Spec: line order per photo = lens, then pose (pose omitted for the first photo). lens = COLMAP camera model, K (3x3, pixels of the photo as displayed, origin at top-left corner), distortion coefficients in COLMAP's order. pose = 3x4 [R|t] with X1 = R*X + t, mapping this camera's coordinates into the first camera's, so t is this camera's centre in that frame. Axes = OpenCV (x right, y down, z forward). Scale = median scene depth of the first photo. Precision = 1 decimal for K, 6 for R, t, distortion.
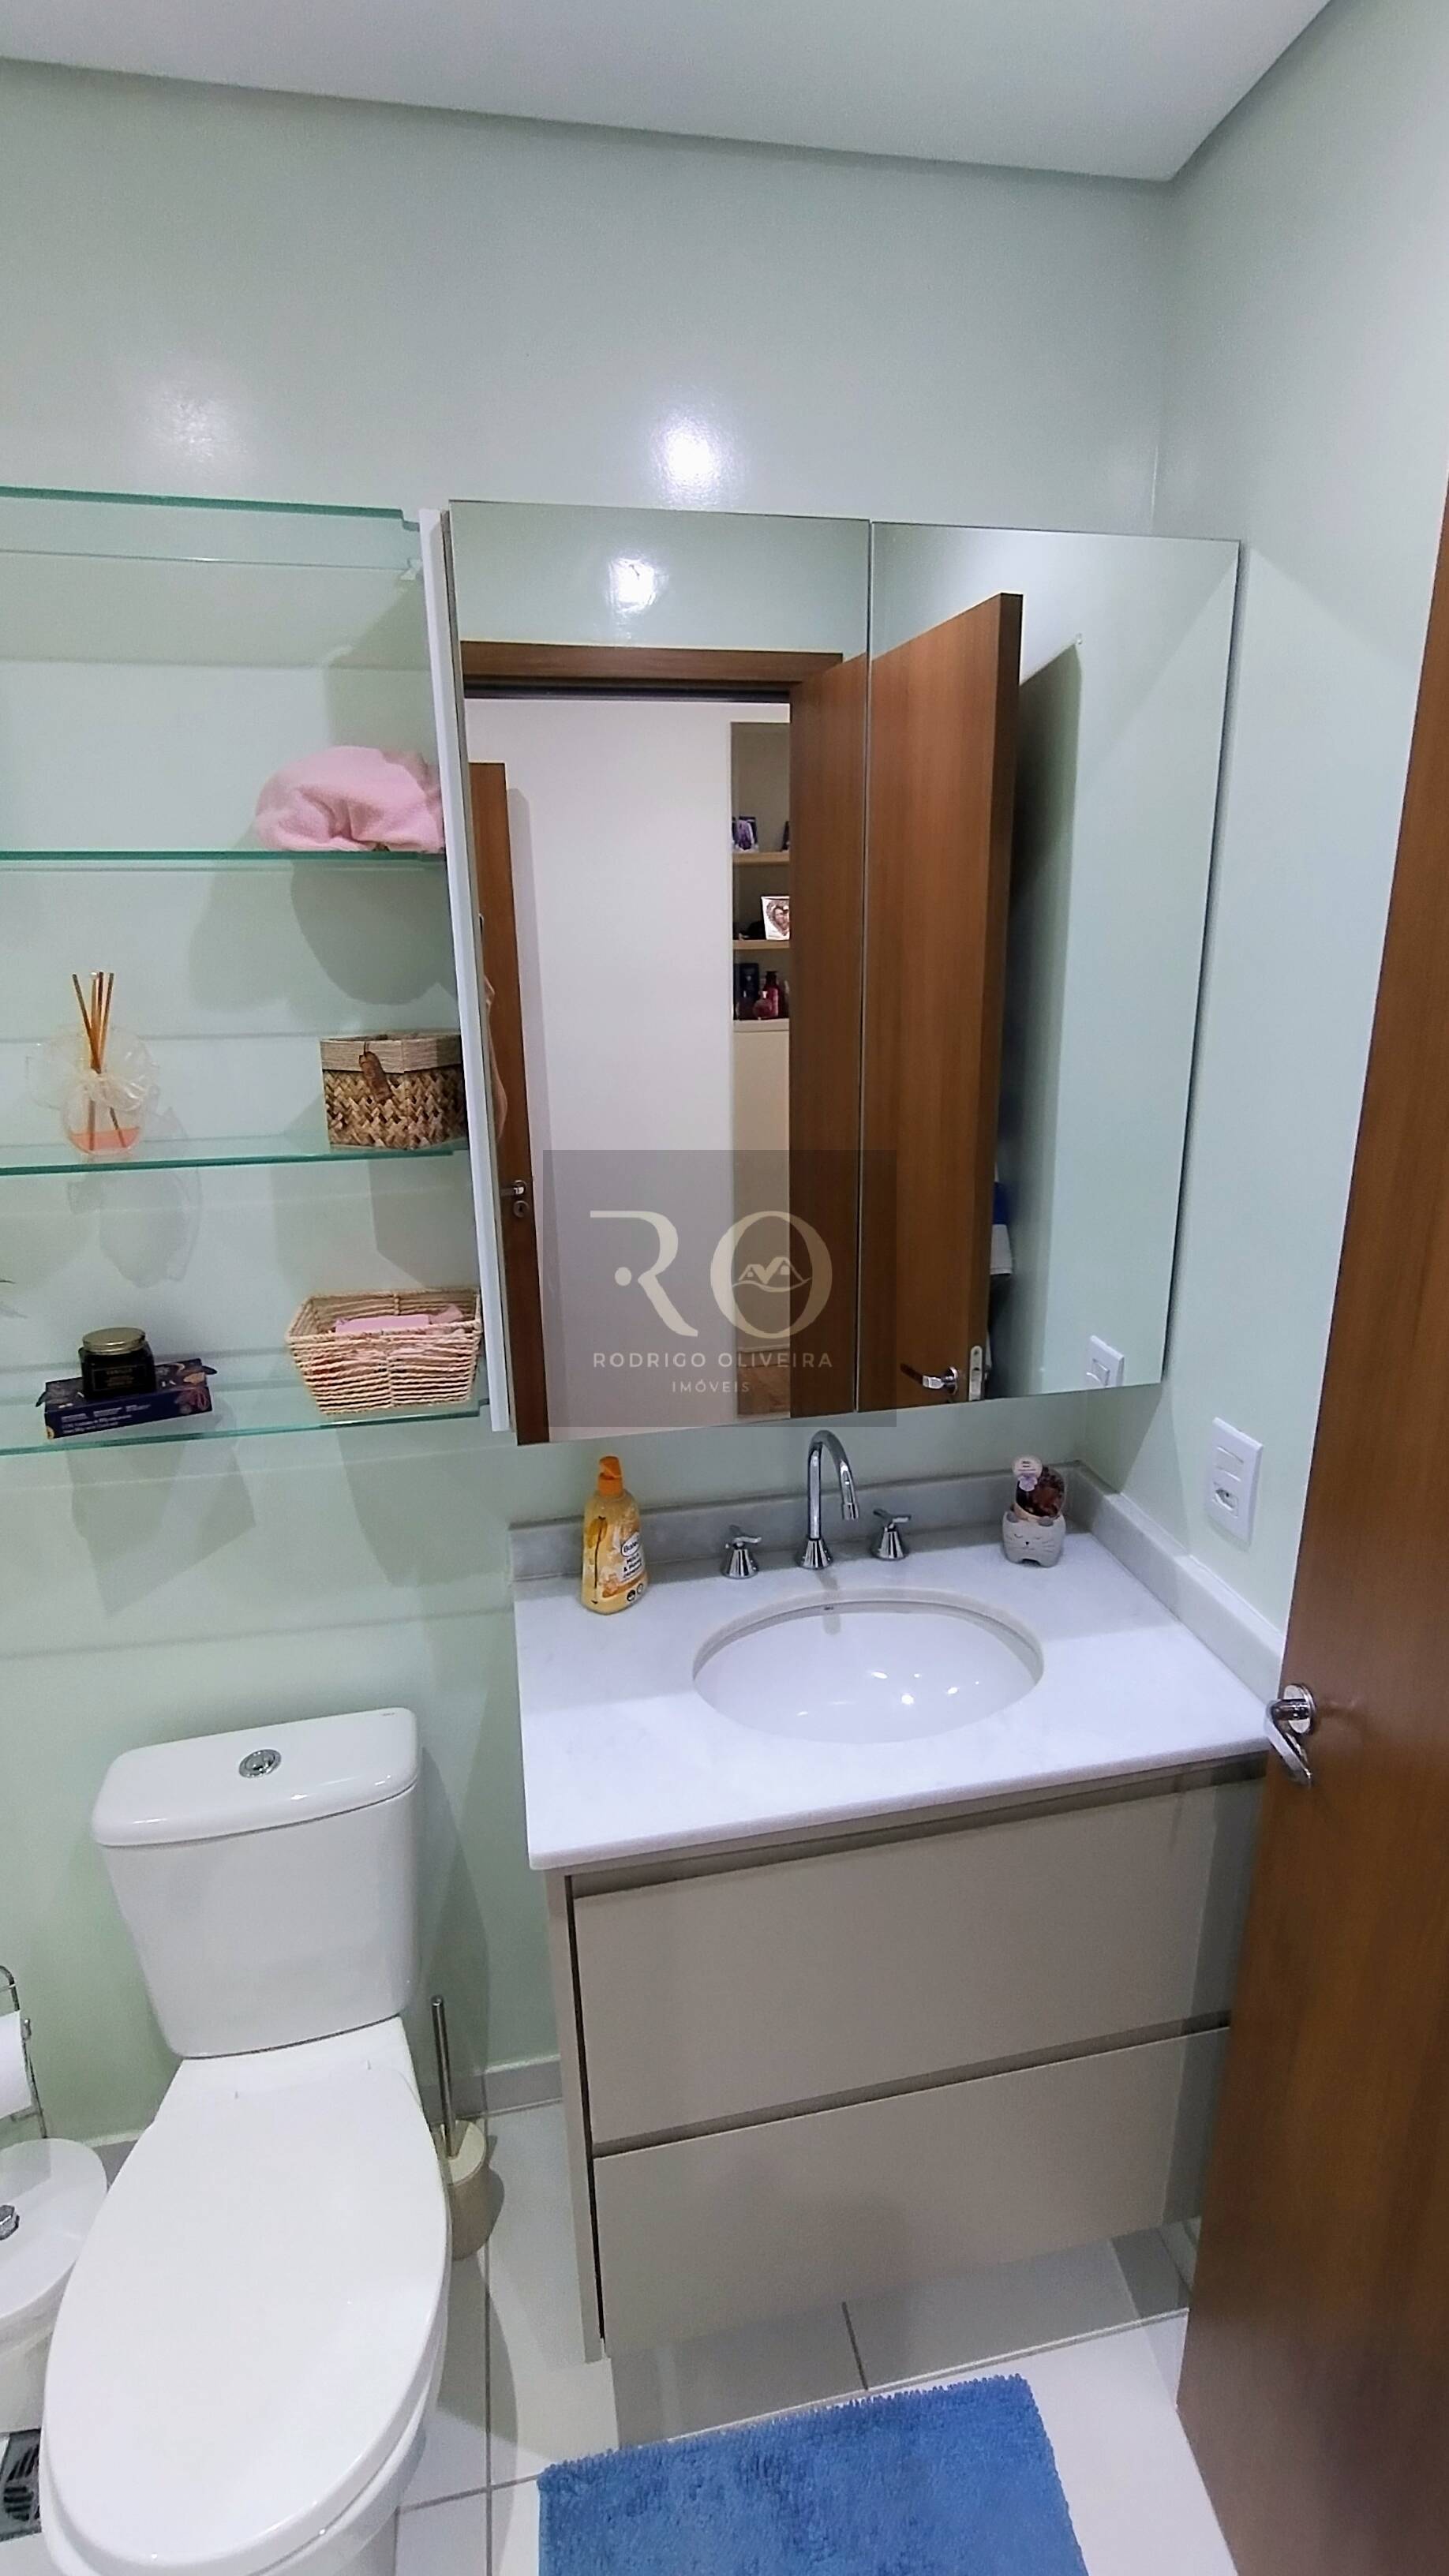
lens RADIAL K [[1182.8, 0, 718.7], [0, 1182.8, 1285.7], [0, 0, 1]] dist [-0.005306, 0.002480]
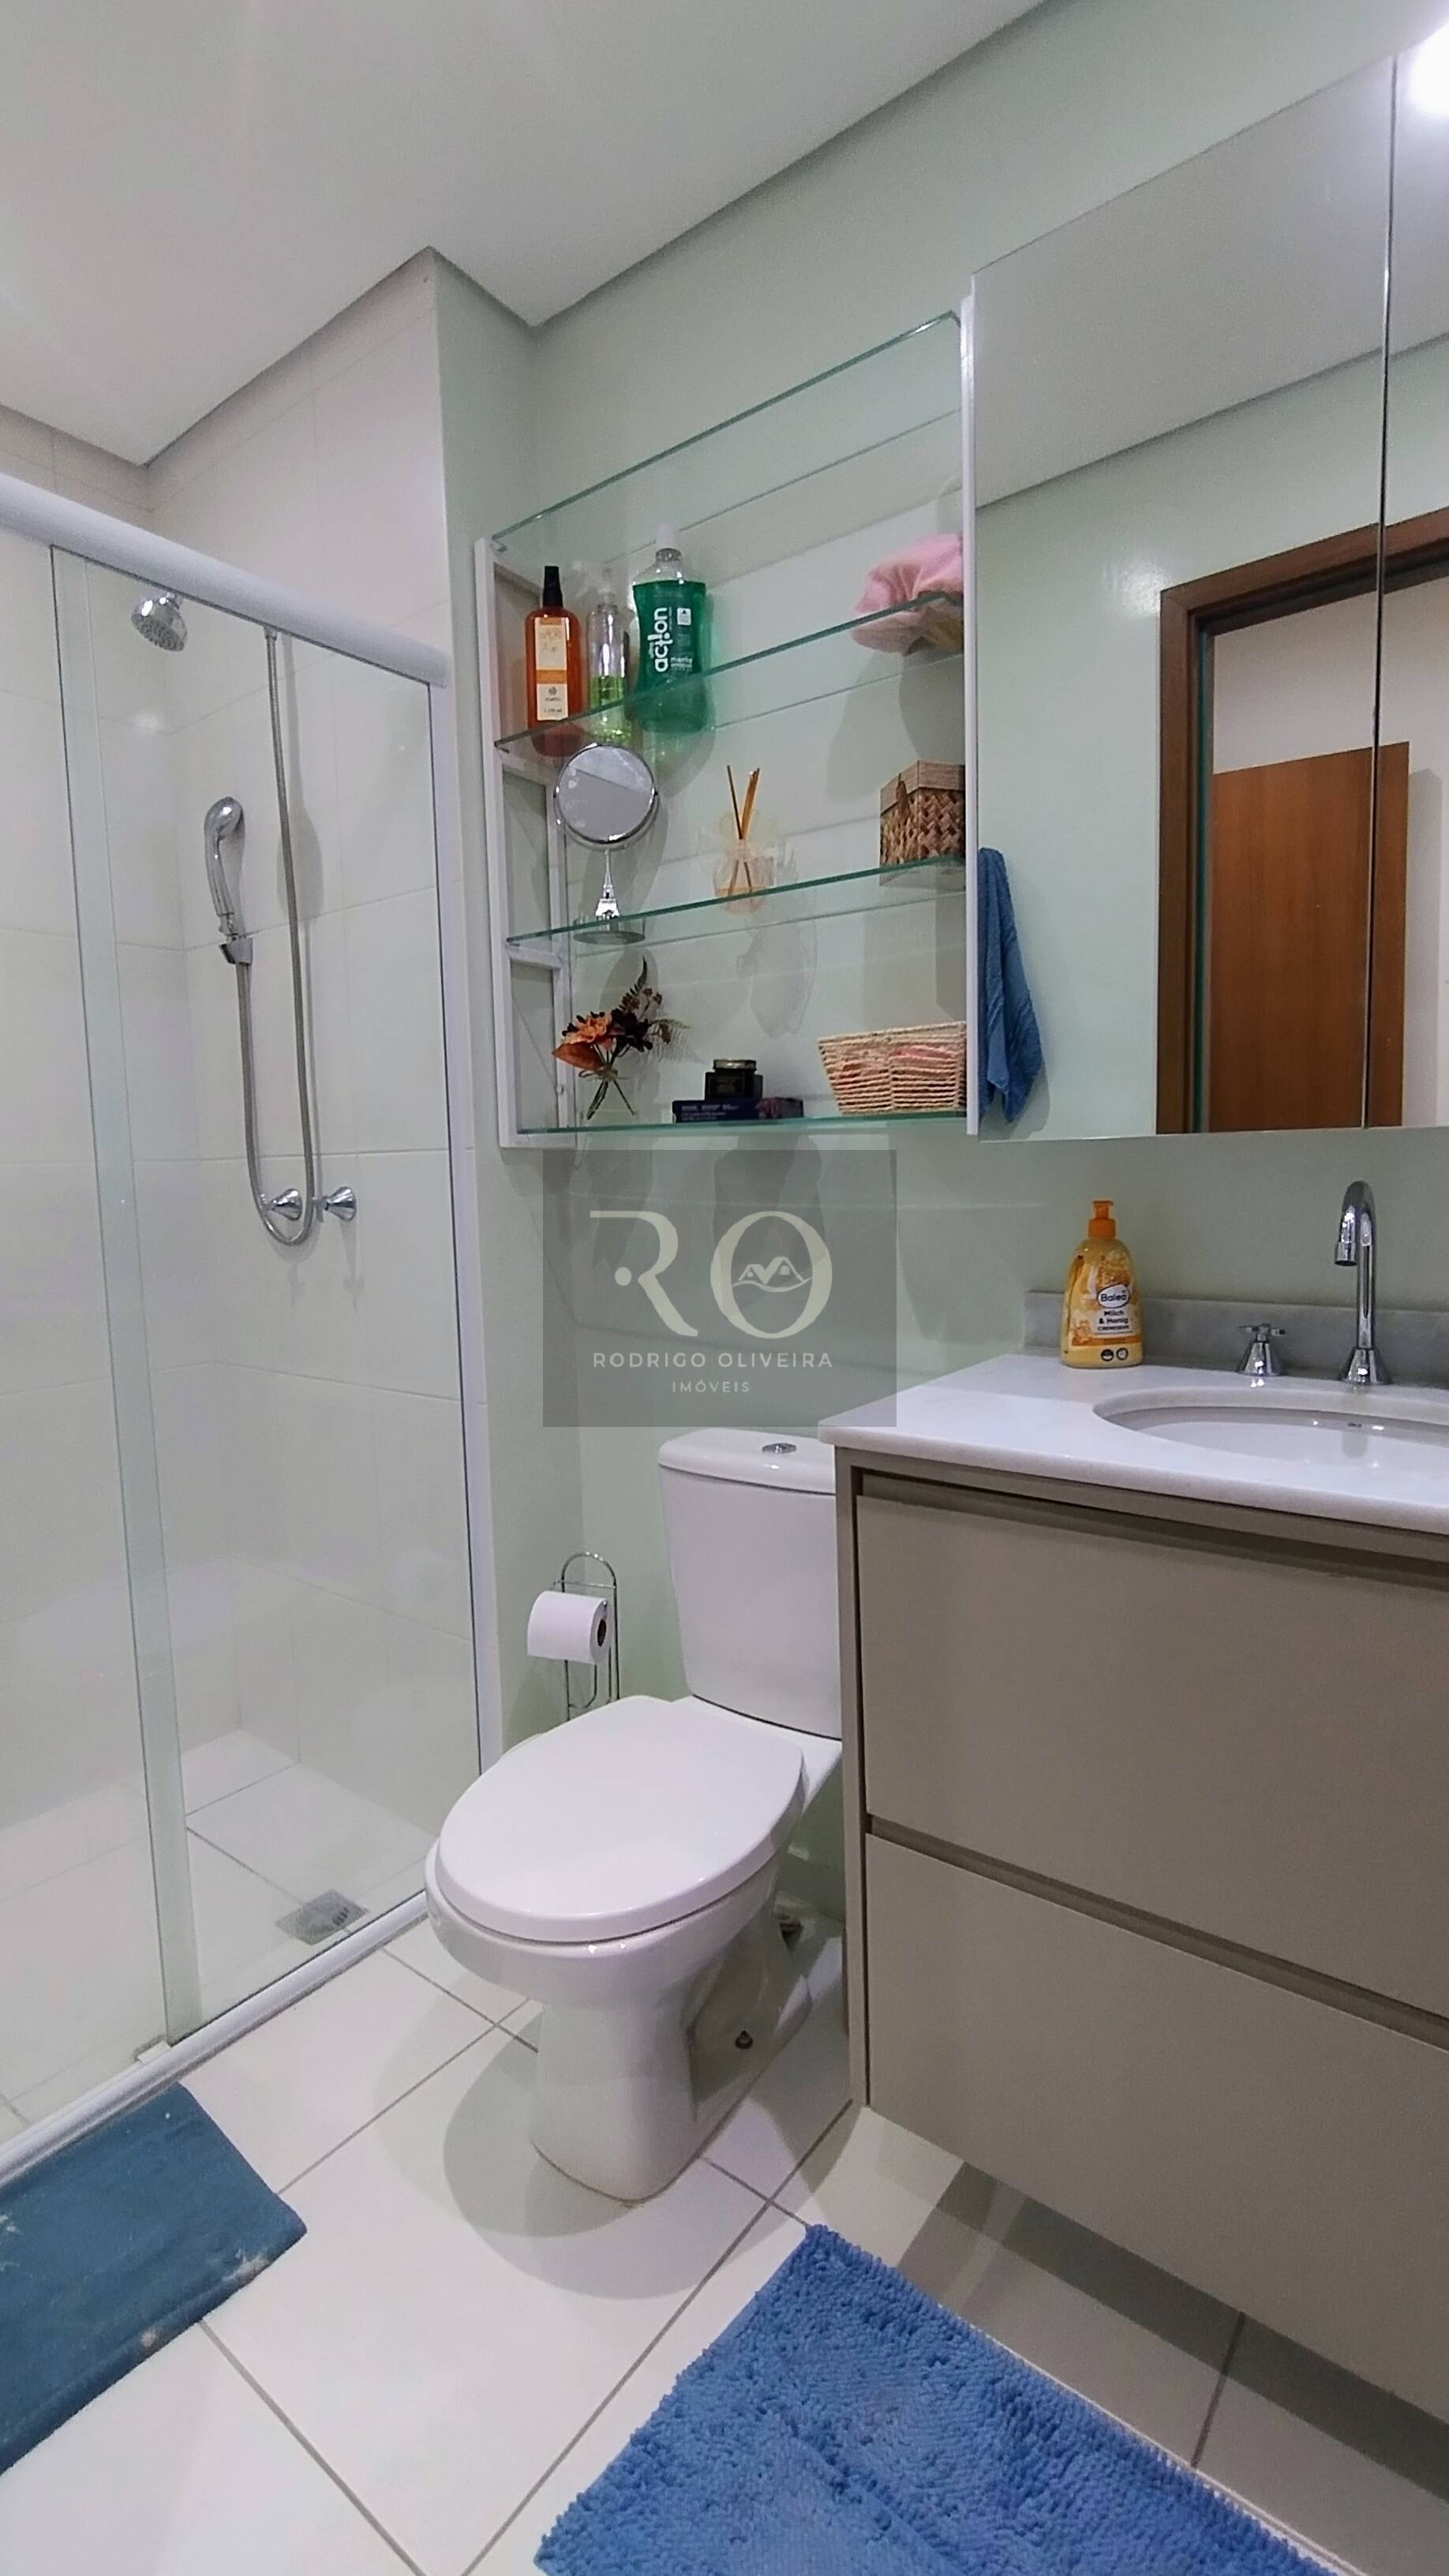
lens RADIAL K [[1182.8, 0, 718.7], [0, 1182.8, 1285.7], [0, 0, 1]] dist [-0.005306, 0.002480]
pose [[0.654575, 0.078571, -0.751903, 0.449061], [-0.202156, 0.976558, -0.073941, 0.367253], [0.728467, 0.200402, 0.655114, 0.184045]]
